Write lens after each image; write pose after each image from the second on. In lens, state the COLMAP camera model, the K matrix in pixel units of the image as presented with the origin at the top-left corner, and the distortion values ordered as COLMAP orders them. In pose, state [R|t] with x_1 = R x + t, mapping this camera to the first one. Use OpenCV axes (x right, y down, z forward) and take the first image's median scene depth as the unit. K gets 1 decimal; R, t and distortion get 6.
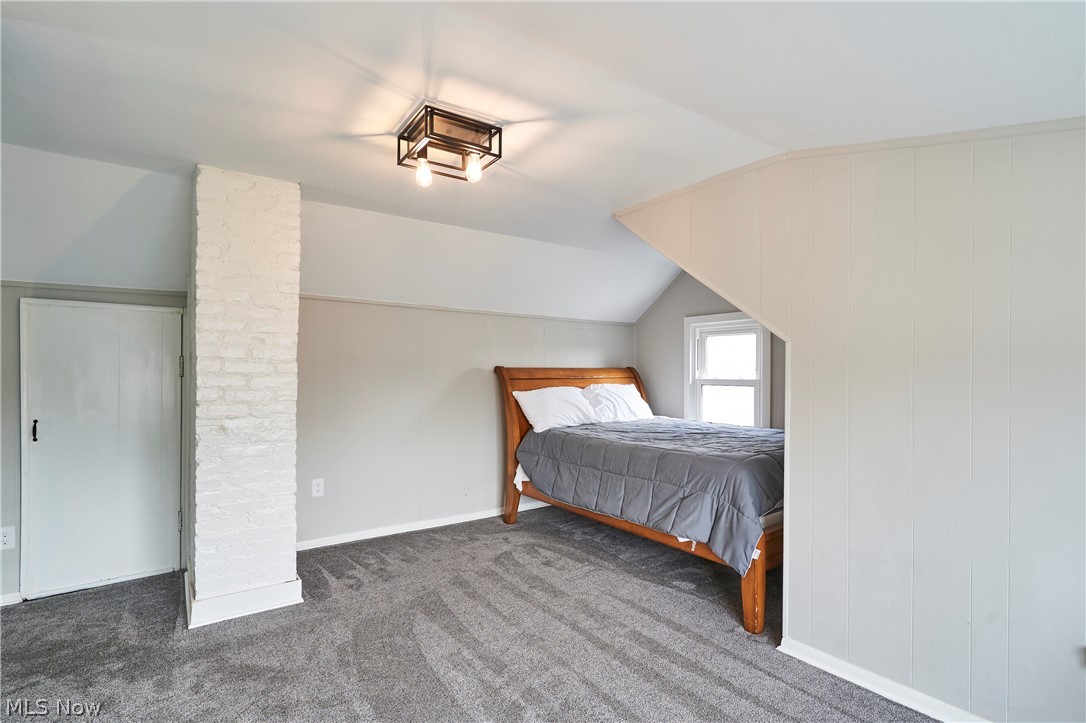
lens RADIAL K [[528.8, 0, 543.0], [0, 528.8, 361.5], [0, 0, 1]] dist [-0.000306, -0.000130]
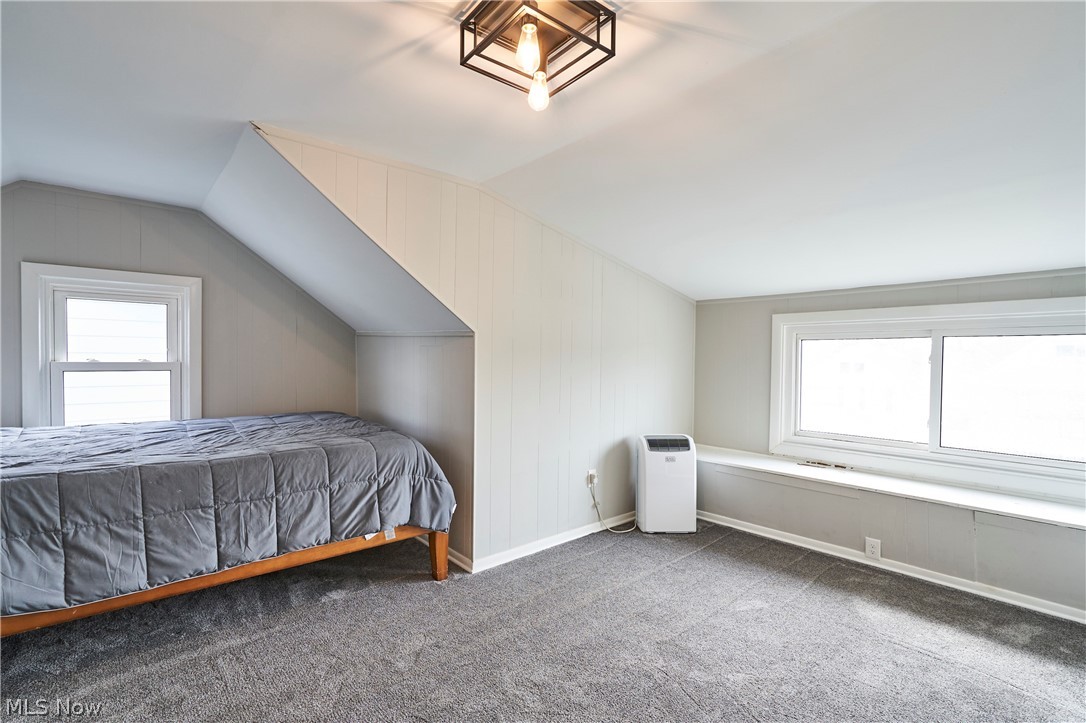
lens RADIAL K [[504.7, 0, 543.1], [0, 504.7, 365.4], [0, 0, 1]] dist [-0.000654, 0.000734]
pose [[-0.092224, -0.021014, 0.995517, -0.520109], [-0.030651, 0.999363, 0.018256, 0.011250], [-0.995266, -0.028830, -0.092809, 0.648835]]
